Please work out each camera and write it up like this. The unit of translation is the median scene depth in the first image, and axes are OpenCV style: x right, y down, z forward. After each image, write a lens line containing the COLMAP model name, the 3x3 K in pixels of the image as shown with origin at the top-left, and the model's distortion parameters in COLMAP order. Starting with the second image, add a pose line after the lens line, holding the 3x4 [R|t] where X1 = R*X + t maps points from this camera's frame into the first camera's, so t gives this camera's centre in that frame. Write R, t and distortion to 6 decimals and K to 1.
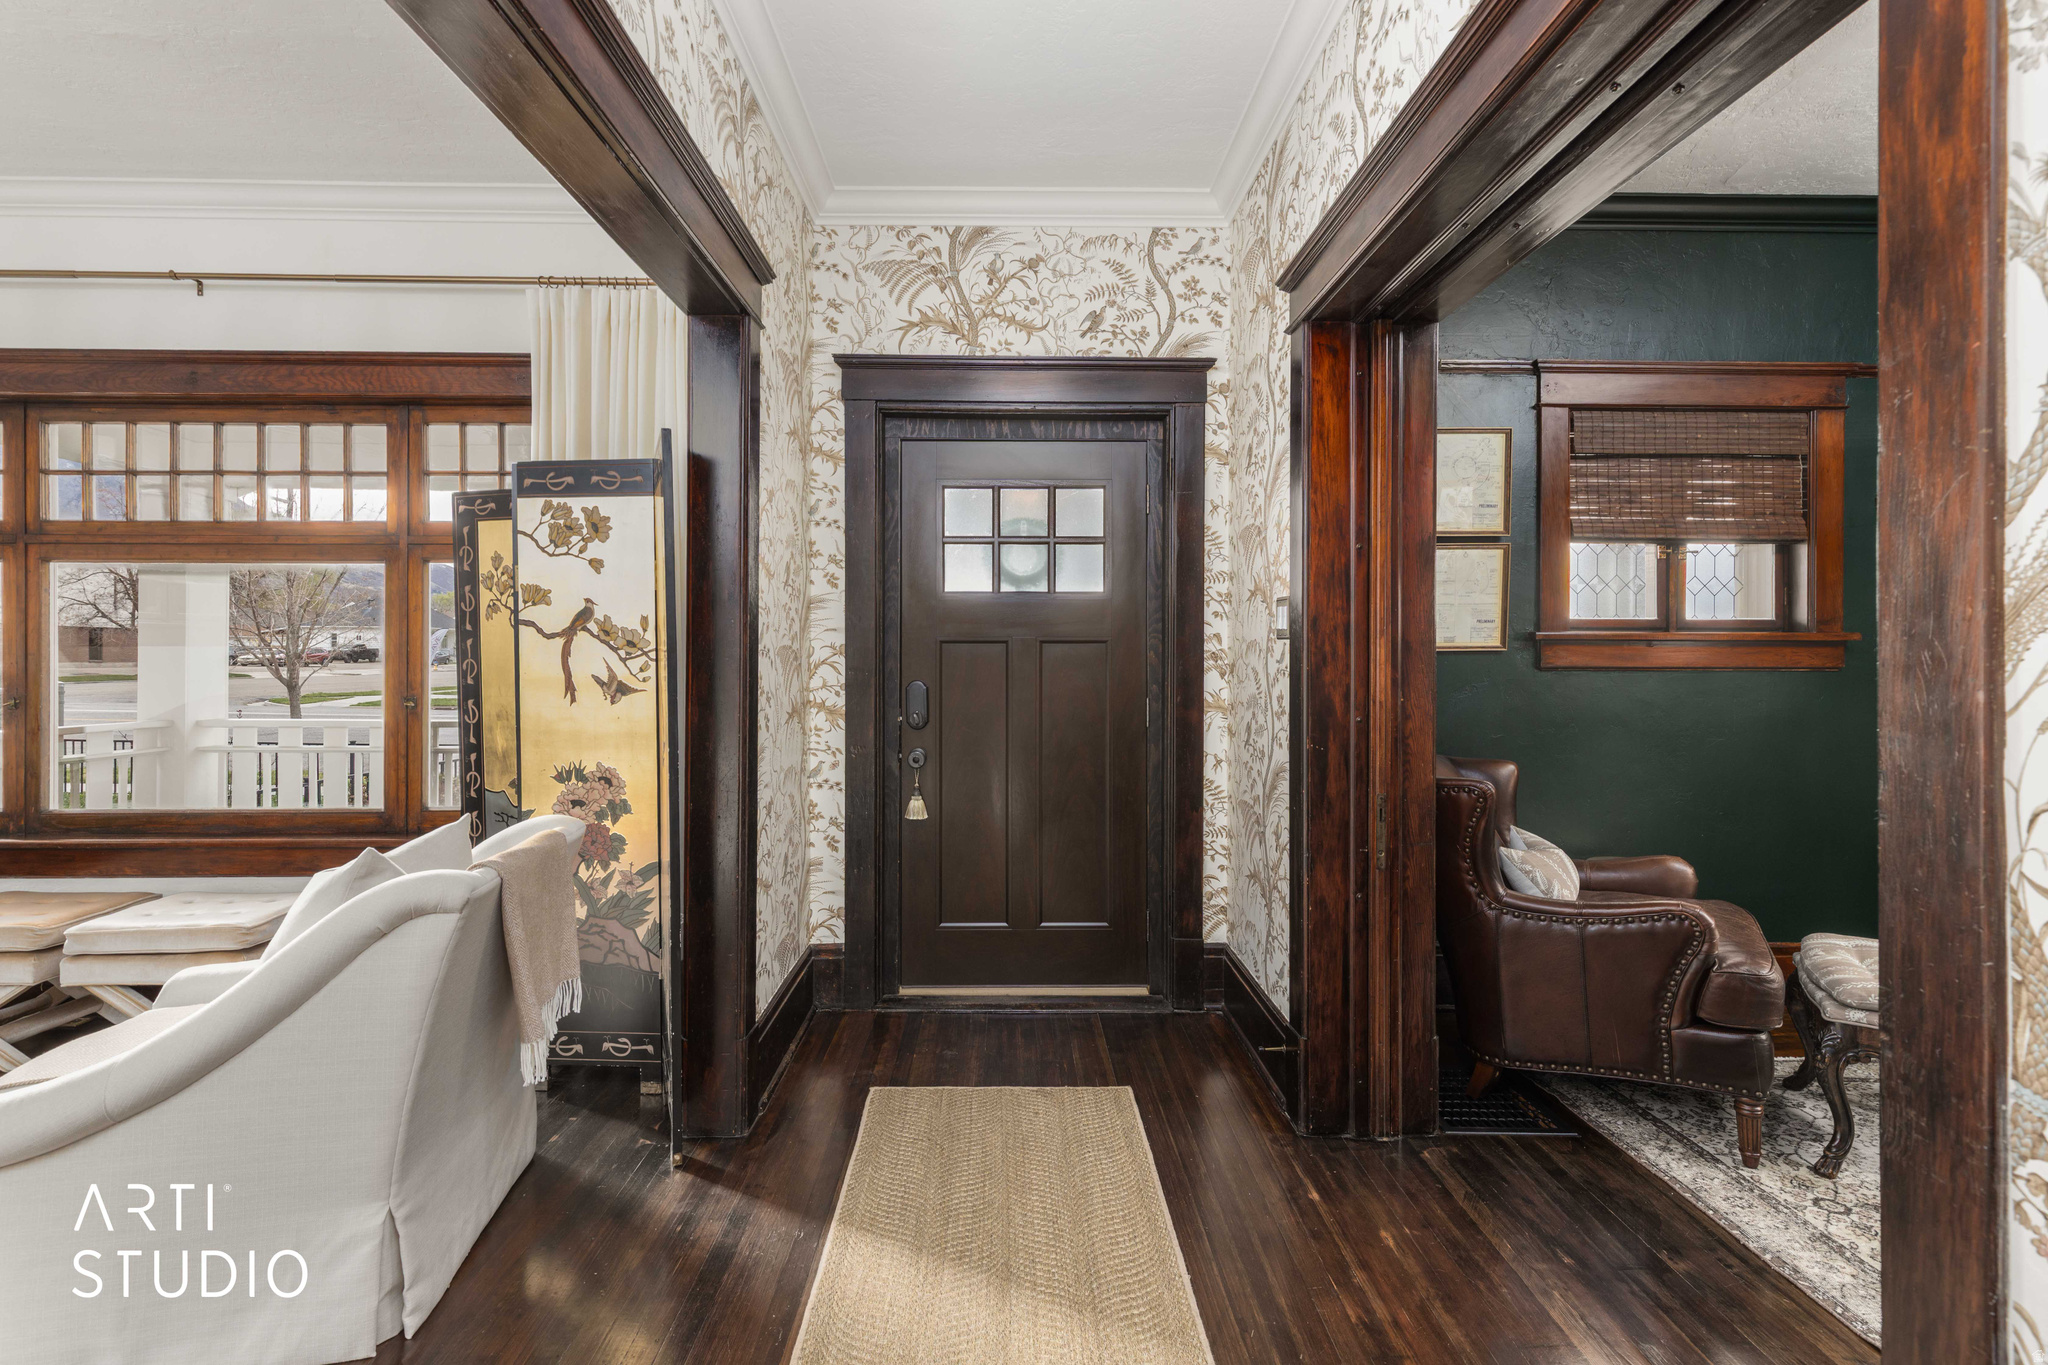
lens RADIAL K [[947.1, 0, 1024.0], [0, 947.1, 651.9], [0, 0, 1]] dist [0.011102, -0.000040]
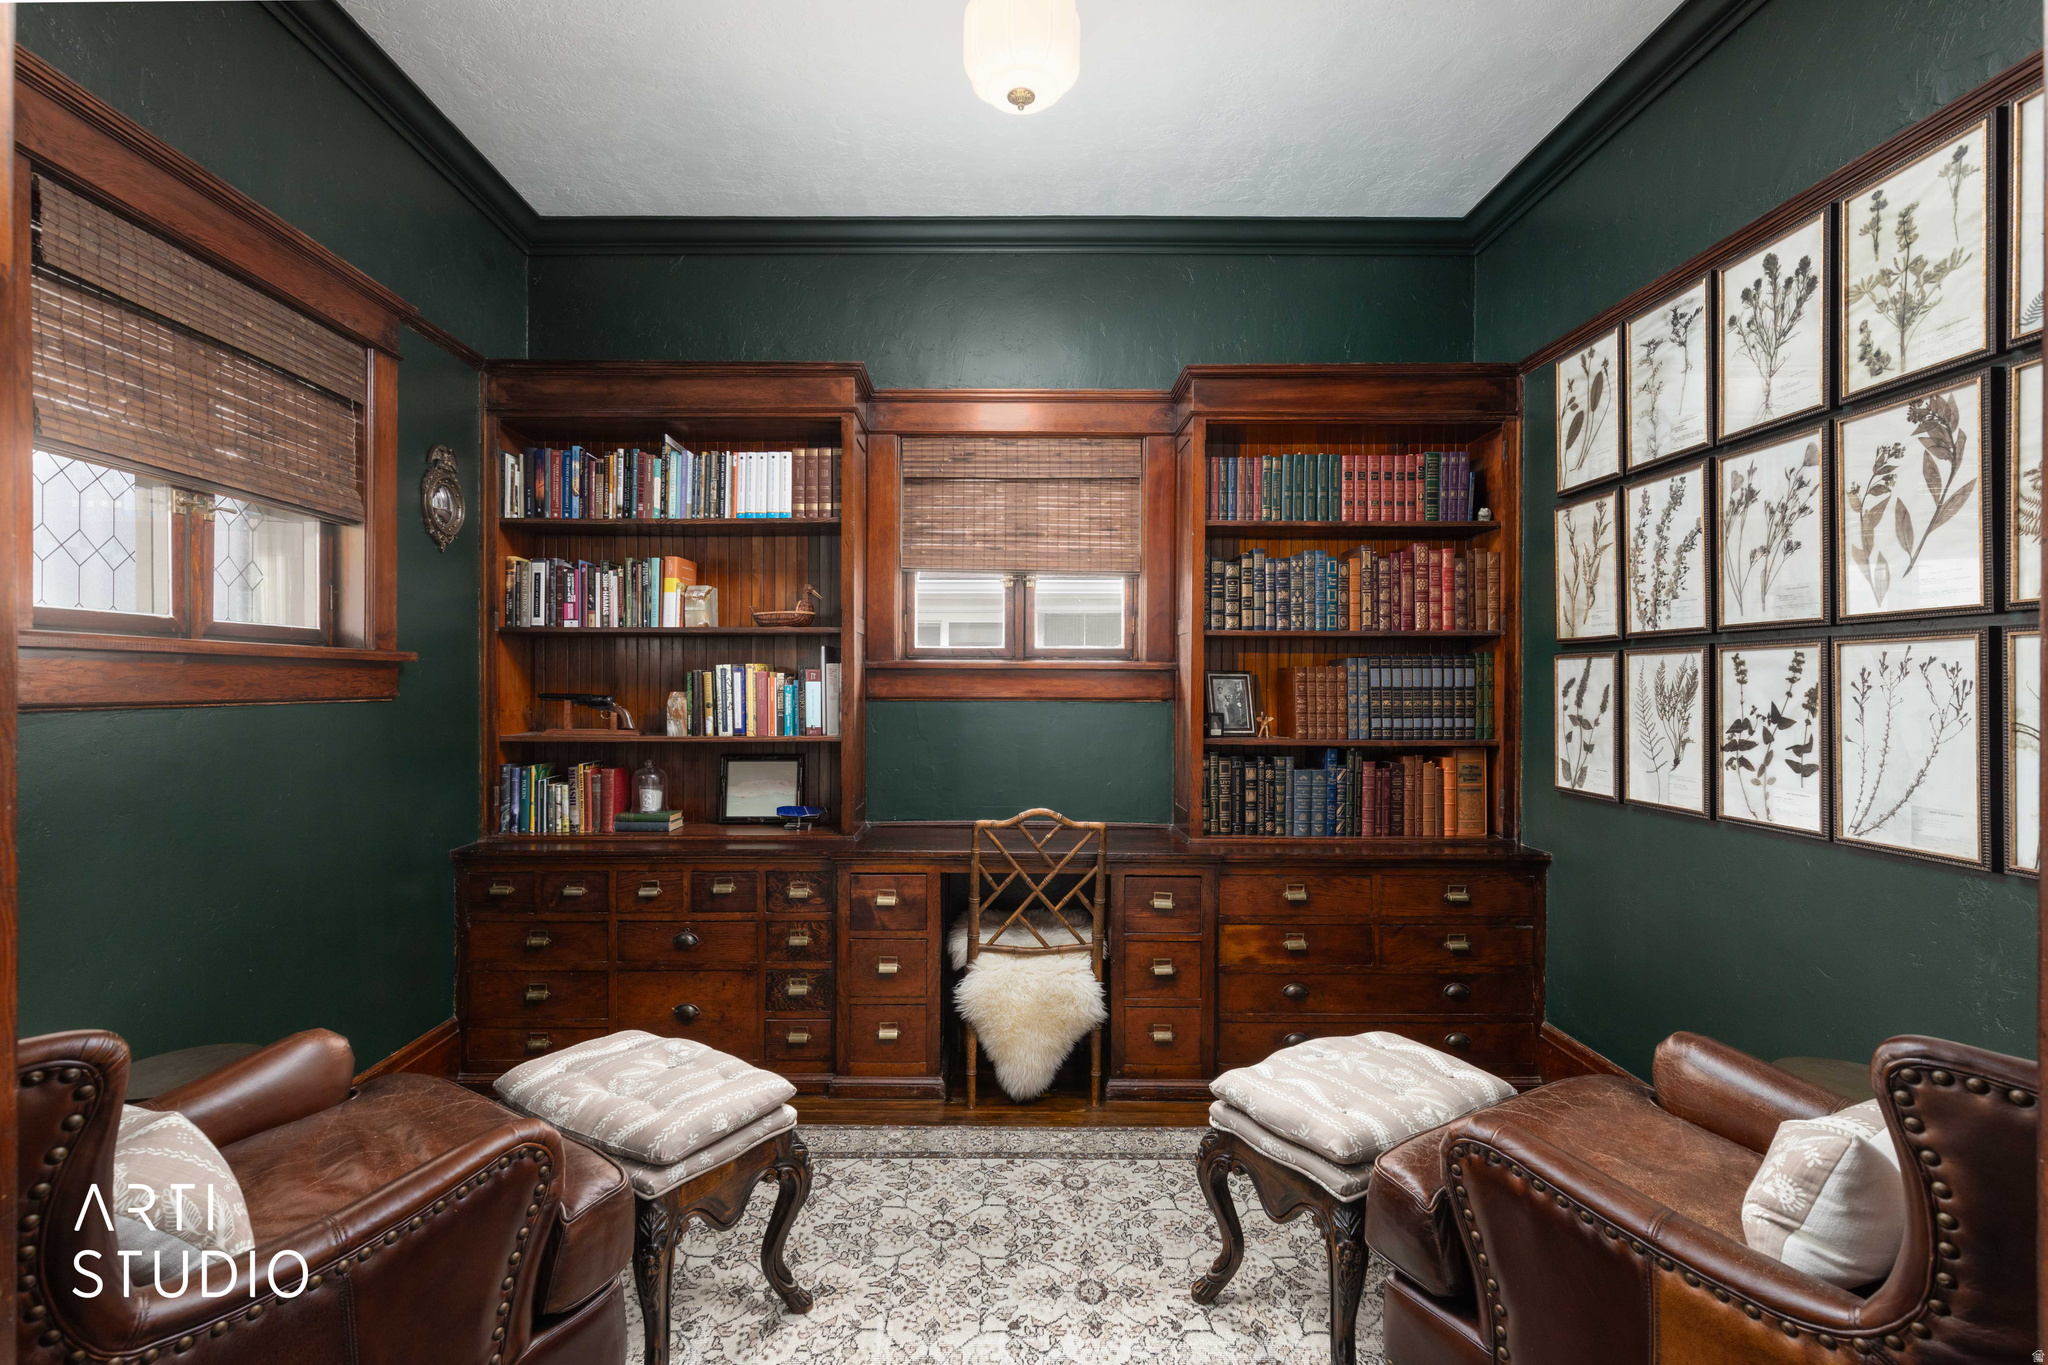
lens RADIAL K [[931.0, 0, 1001.7], [0, 931.0, 687.5], [0, 0, 1]] dist [0.009560, -0.001296]
pose [[0.009777, -0.008443, 0.999917, 0.105350], [-0.003334, 0.999959, 0.008476, 0.001419], [-0.999947, -0.003416, 0.009749, 0.503658]]
